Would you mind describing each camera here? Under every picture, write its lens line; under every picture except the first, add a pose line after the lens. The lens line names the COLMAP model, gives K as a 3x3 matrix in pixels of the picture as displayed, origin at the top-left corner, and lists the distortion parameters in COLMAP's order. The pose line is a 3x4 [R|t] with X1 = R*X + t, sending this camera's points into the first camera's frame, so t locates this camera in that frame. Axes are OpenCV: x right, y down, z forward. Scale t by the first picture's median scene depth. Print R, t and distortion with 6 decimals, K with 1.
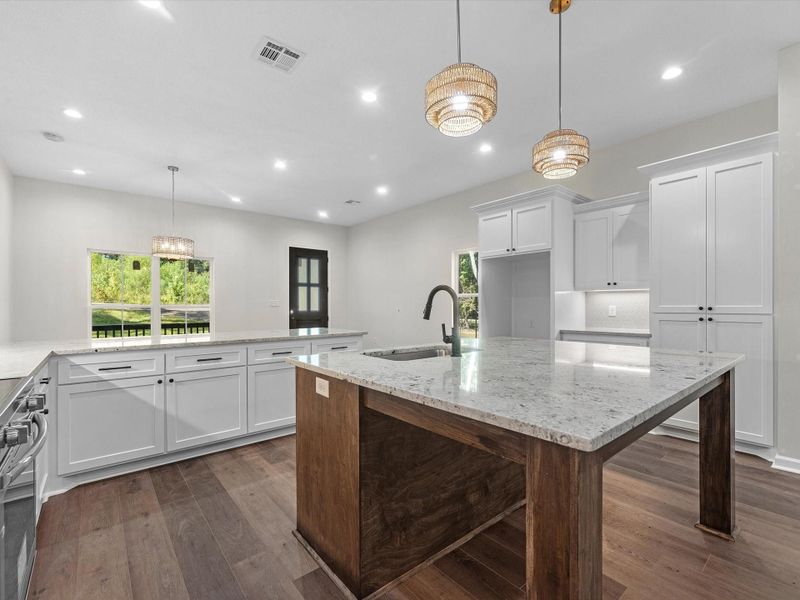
lens RADIAL K [[361.2, 0, 400.1], [0, 361.2, 305.0], [0, 0, 1]] dist [-0.013638, 0.000182]
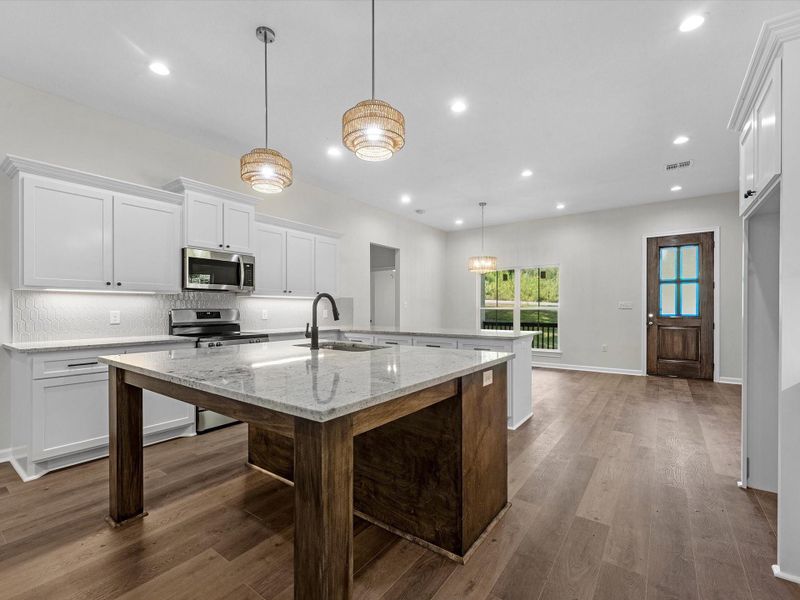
lens RADIAL K [[361.2, 0, 403.1], [0, 361.2, 304.1], [0, 0, 1]] dist [-0.013638, 0.000182]
pose [[0.243488, -0.007691, -0.969873, 0.364178], [0.001307, 0.999970, -0.007602, -0.001629], [0.969903, 0.000583, 0.243491, 0.246797]]
